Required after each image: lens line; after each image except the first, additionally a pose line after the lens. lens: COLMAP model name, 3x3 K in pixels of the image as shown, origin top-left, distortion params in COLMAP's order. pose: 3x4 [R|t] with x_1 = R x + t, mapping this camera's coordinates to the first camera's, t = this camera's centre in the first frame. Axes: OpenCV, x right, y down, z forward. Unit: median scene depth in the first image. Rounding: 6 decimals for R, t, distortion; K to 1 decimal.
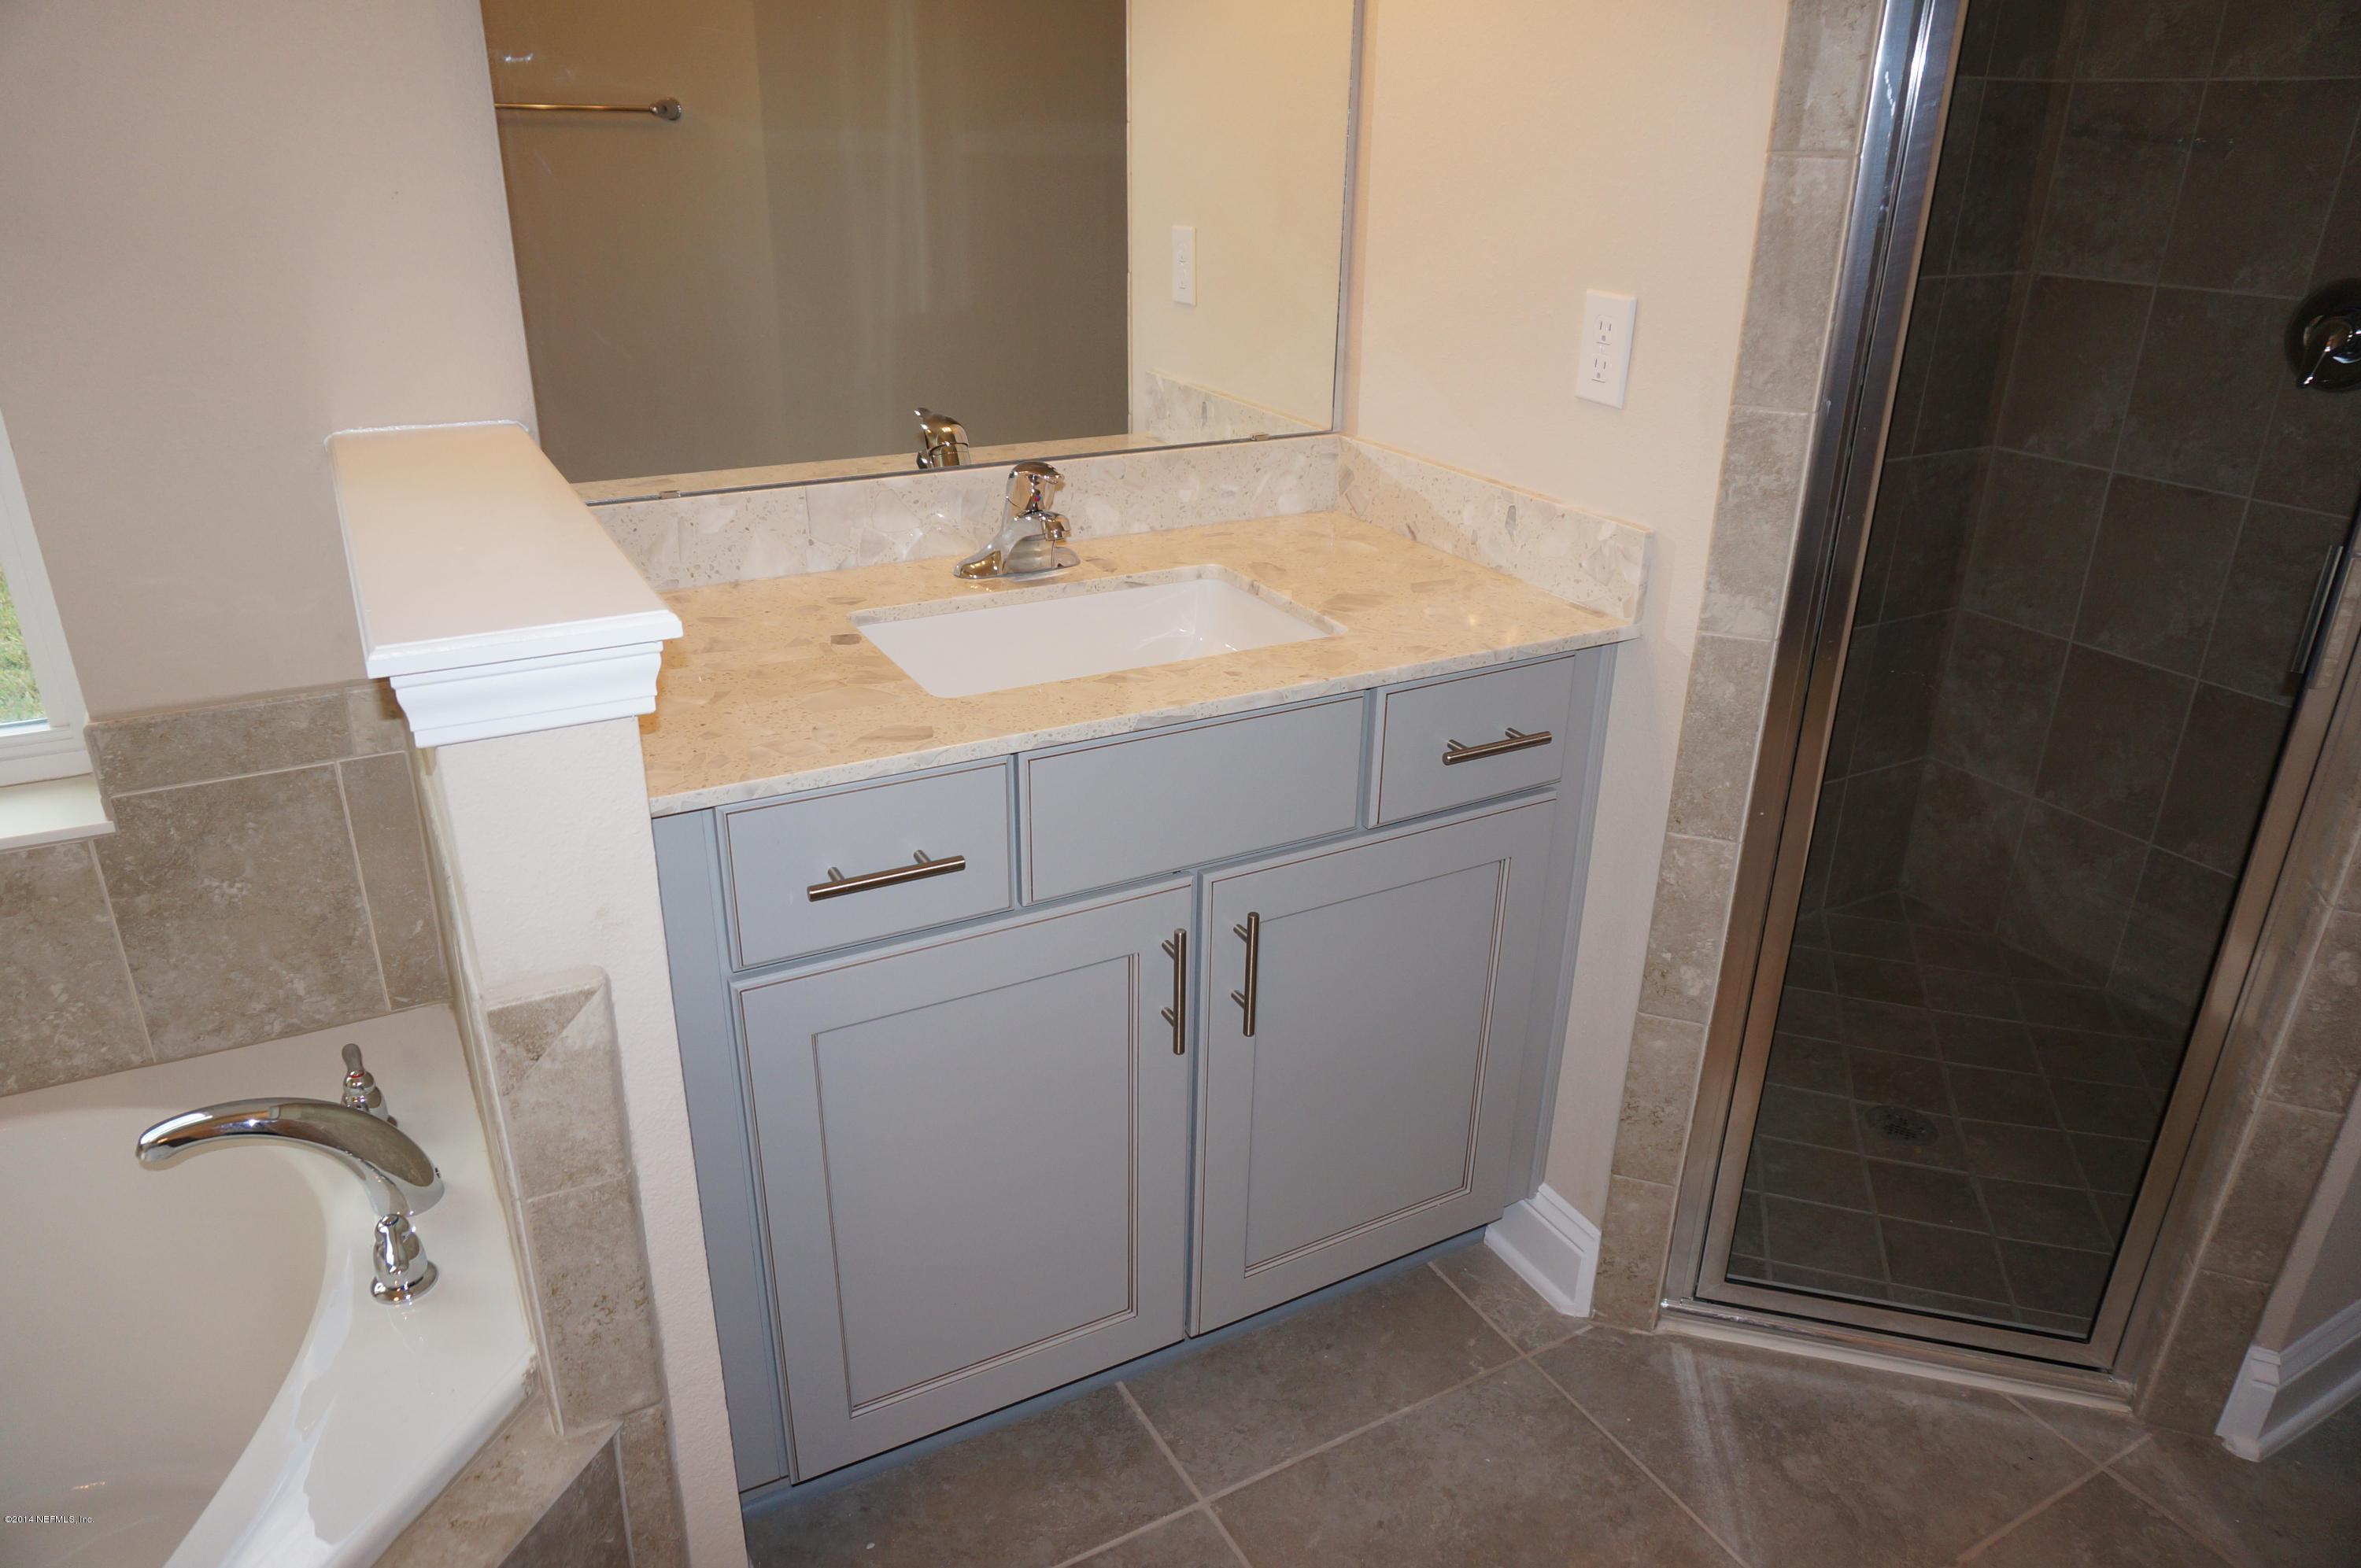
lens RADIAL K [[1568.0, 0, 1176.8], [0, 1568.0, 776.6], [0, 0, 1]] dist [-0.060340, 0.035178]
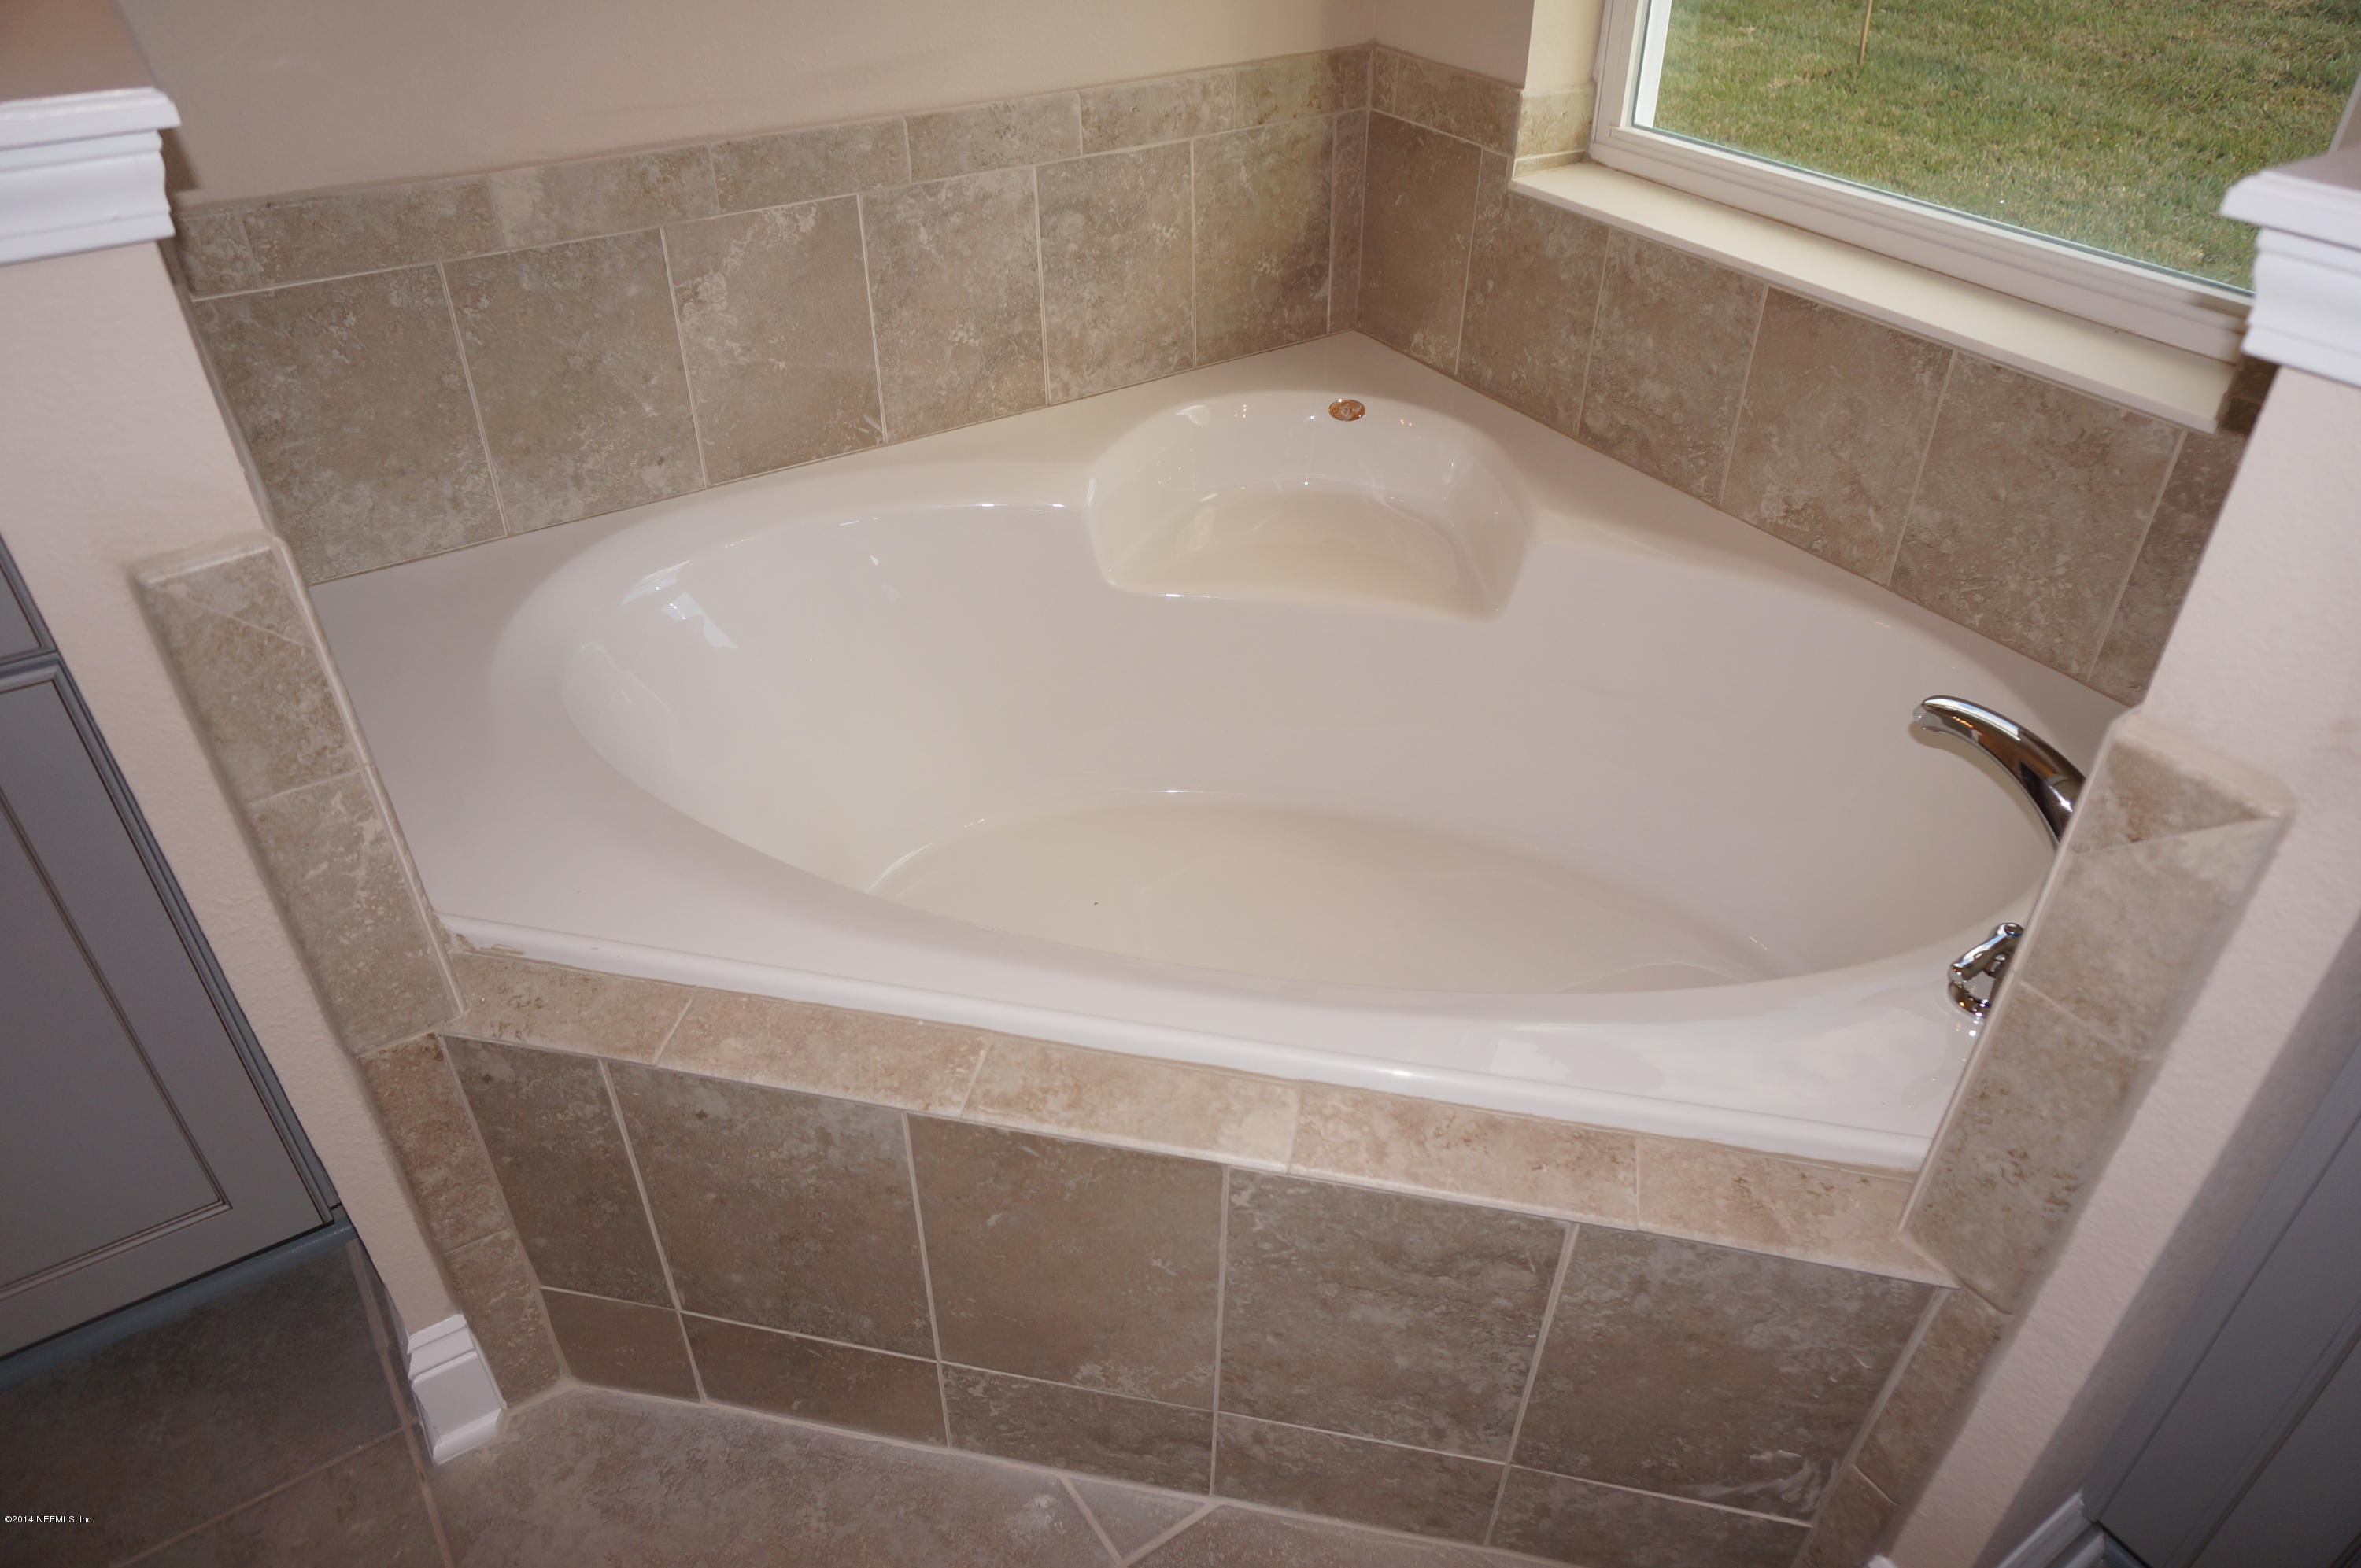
lens RADIAL K [[1568.0, 0, 1167.4], [0, 1568.0, 804.0], [0, 0, 1]] dist [-0.060340, 0.035178]
pose [[0.080670, 0.574660, -0.814406, 0.112766], [-0.383540, 0.772054, 0.506784, -0.019543], [0.919994, 0.271475, 0.282687, 0.341173]]
